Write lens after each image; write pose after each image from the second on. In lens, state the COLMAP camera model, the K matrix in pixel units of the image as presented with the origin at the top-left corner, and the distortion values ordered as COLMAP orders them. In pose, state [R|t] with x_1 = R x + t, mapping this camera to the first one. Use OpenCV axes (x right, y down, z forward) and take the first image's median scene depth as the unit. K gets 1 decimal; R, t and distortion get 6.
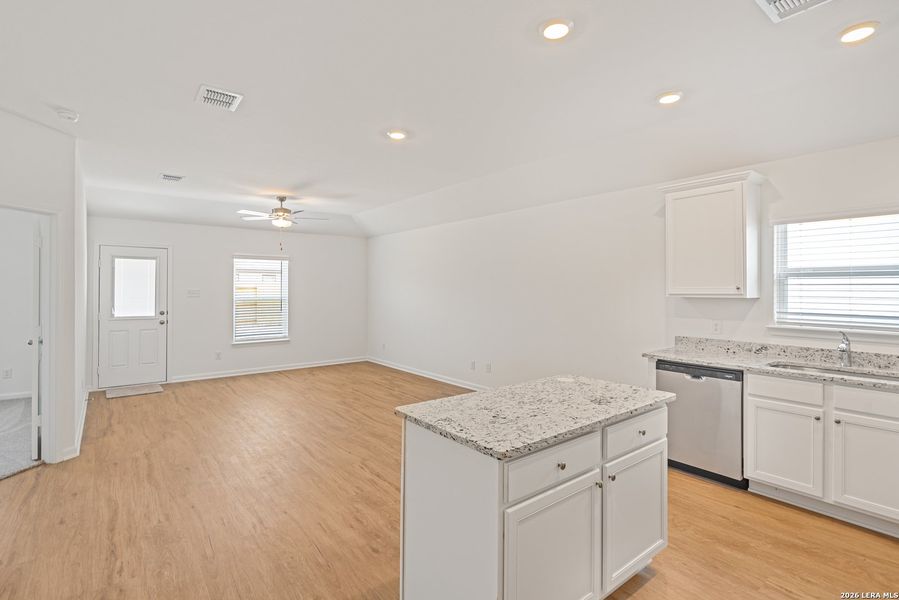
lens RADIAL K [[430.5, 0, 446.8], [0, 430.5, 287.7], [0, 0, 1]] dist [0.000377, 0.000504]
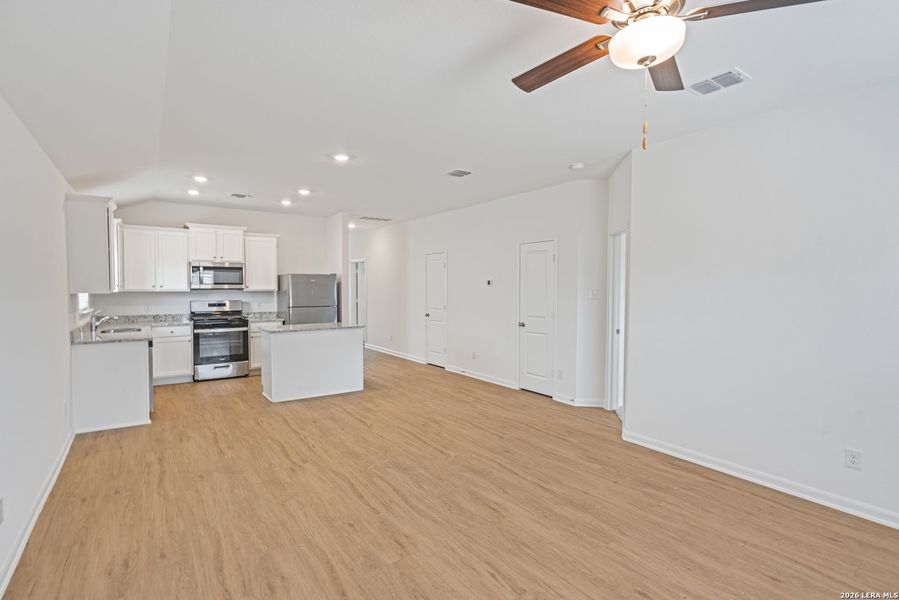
lens RADIAL K [[425.6, 0, 445.9], [0, 425.6, 299.7], [0, 0, 1]] dist [-0.000706, 0.000460]
pose [[-0.998413, -0.007357, 0.055836, -0.276080], [-0.005800, 0.999591, 0.028004, 0.000303], [-0.056019, 0.027635, -0.998047, 1.276362]]
